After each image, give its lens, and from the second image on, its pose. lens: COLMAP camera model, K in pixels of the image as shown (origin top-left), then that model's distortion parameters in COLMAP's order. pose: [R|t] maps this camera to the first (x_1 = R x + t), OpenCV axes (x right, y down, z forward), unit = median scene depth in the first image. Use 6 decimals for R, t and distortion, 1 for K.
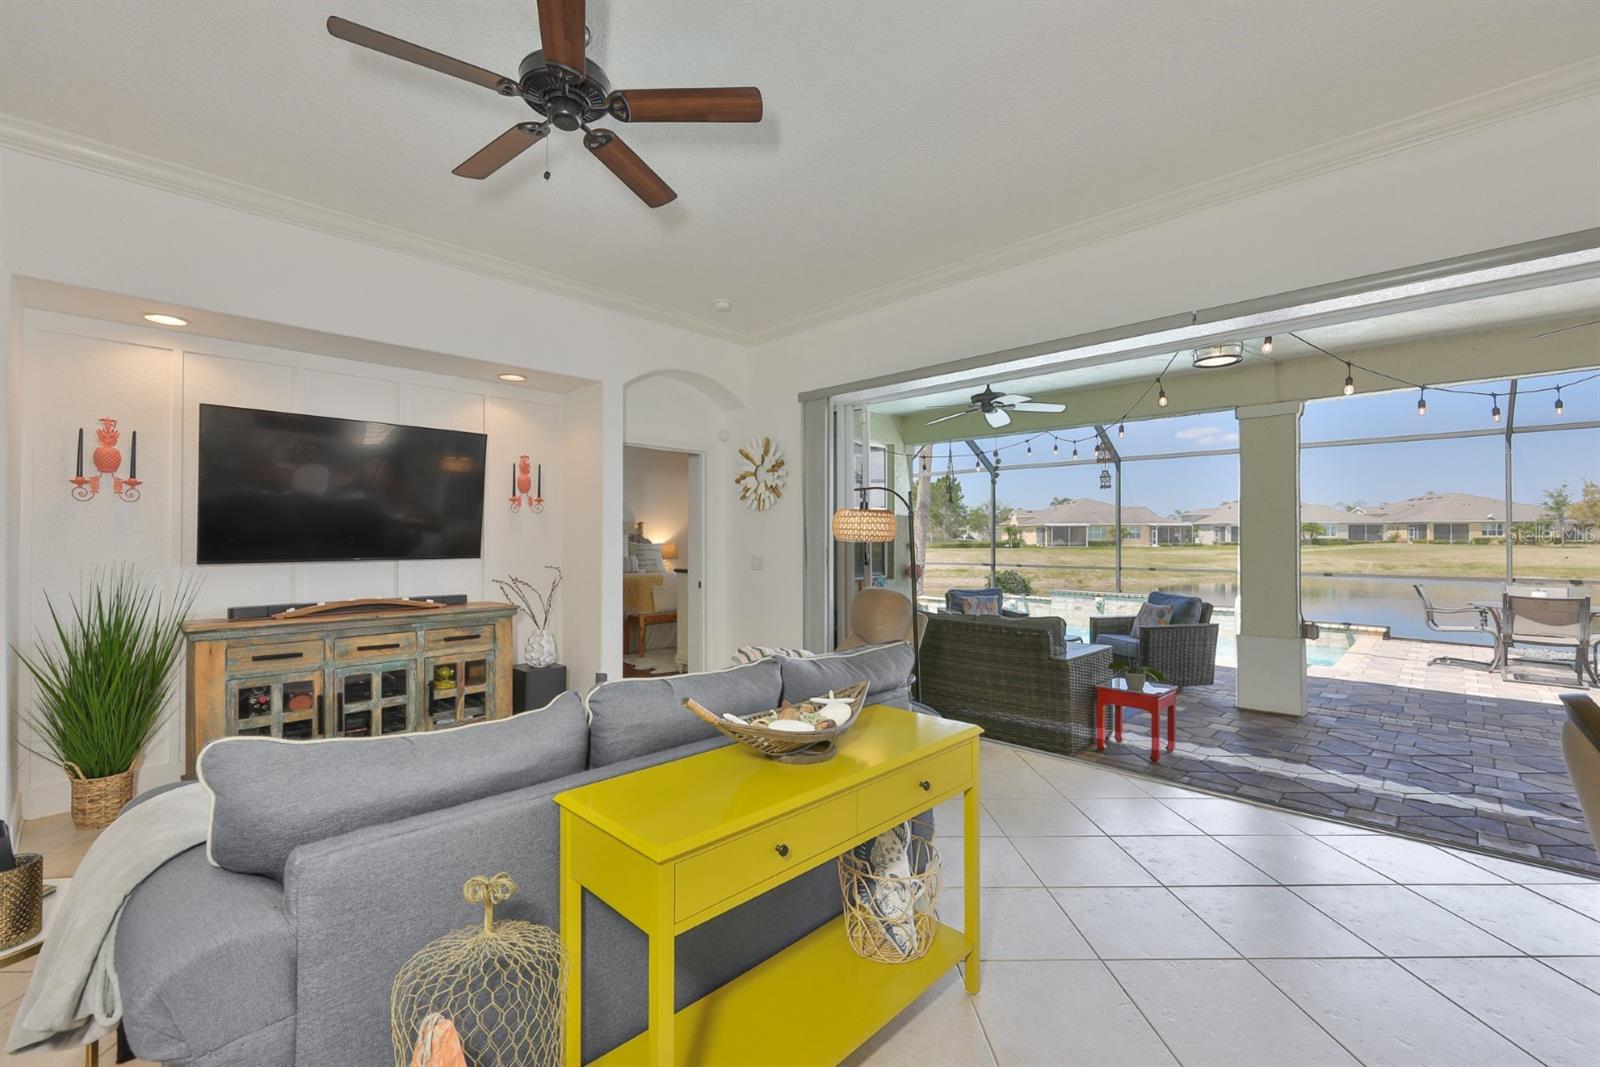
lens RADIAL K [[688.6, 0, 796.1], [0, 688.6, 531.8], [0, 0, 1]] dist [0.001016, 0.000211]
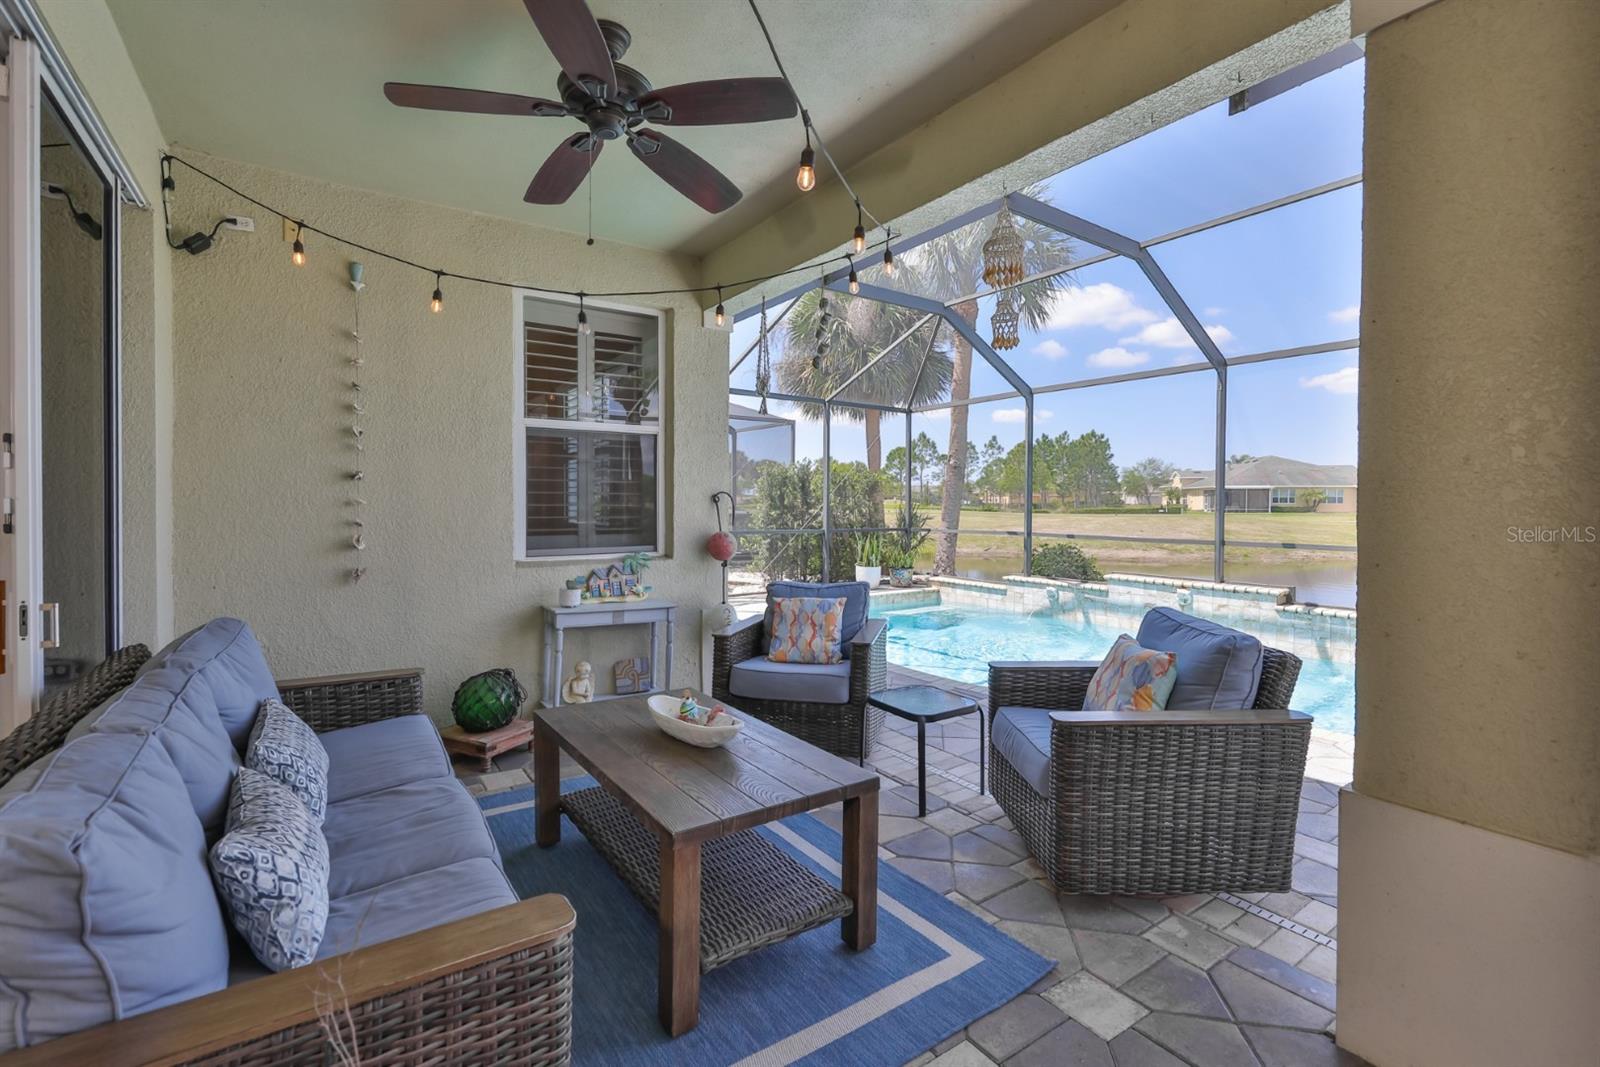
lens RADIAL K [[688.6, 0, 796.1], [0, 688.6, 531.8], [0, 0, 1]] dist [0.001016, 0.000211]
pose [[0.976947, 0.011636, -0.213164, 0.426147], [-0.000729, 0.998689, 0.051175, 0.021586], [0.213480, -0.049840, 0.975675, 0.596327]]
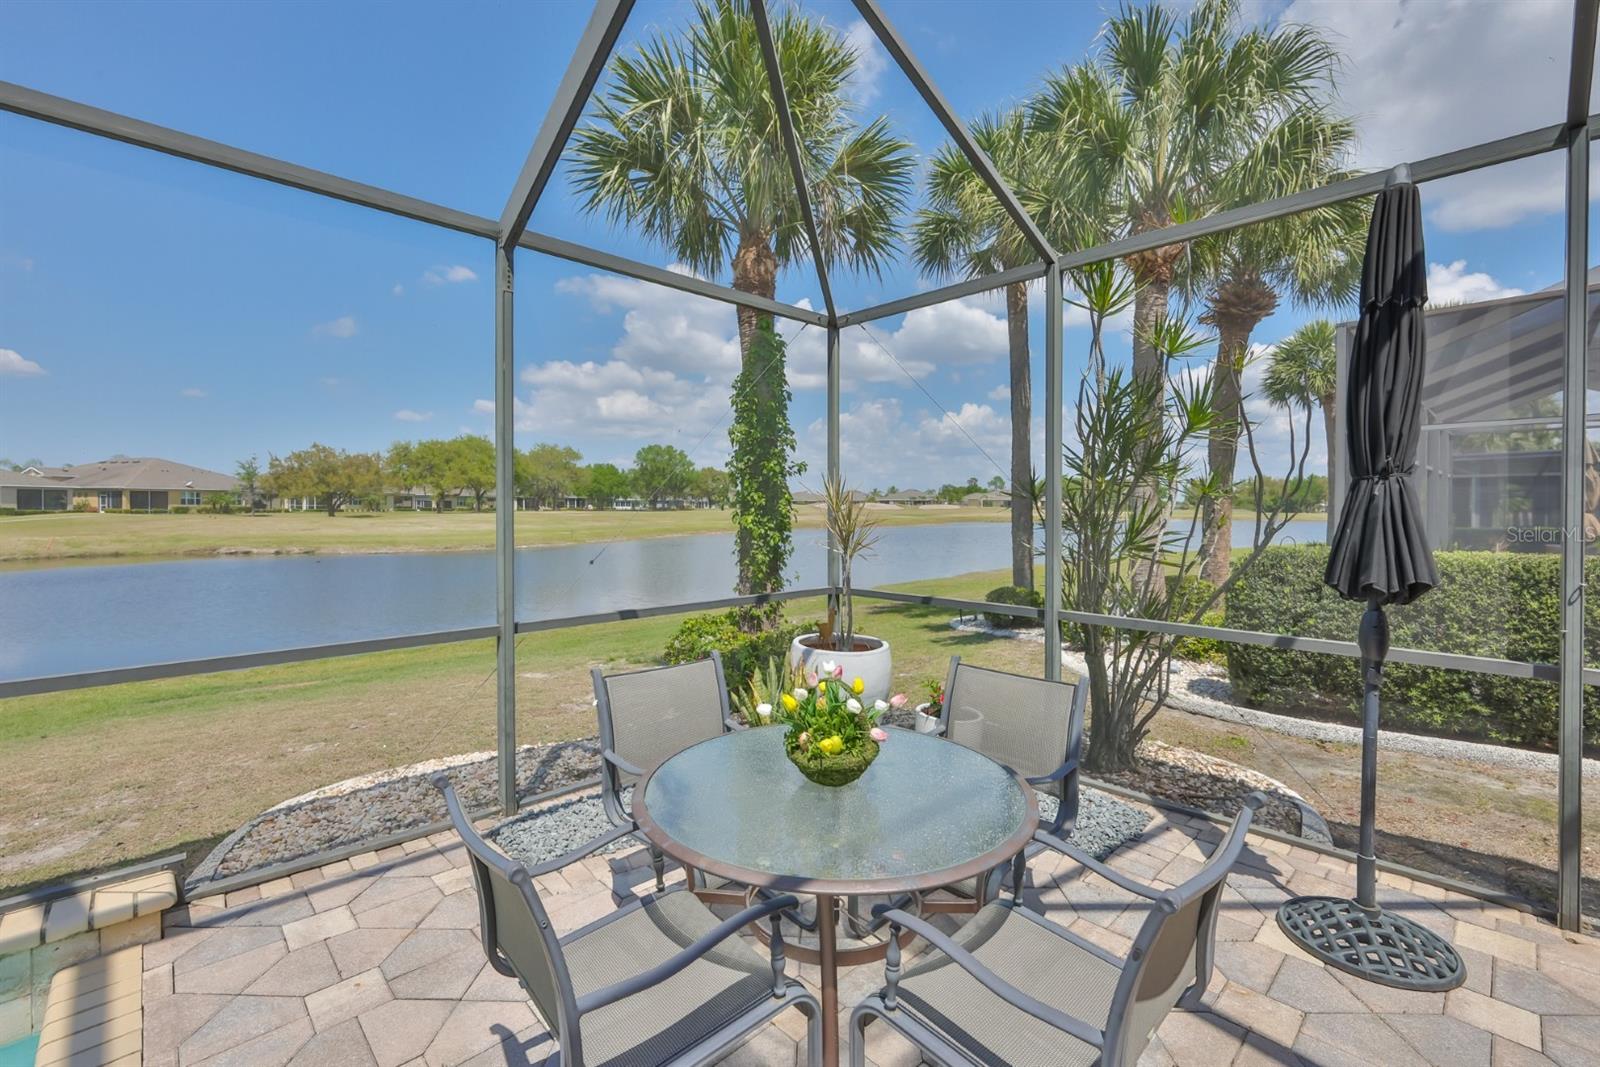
lens RADIAL K [[688.1, 0, 795.8], [0, 688.1, 512.0], [0, 0, 1]] dist [-0.001109, -0.000191]
pose [[0.046894, -0.005437, 0.998885, 0.071725], [-0.010772, 0.999924, 0.005948, 0.001015], [-0.998842, -0.011039, 0.046832, 0.088609]]
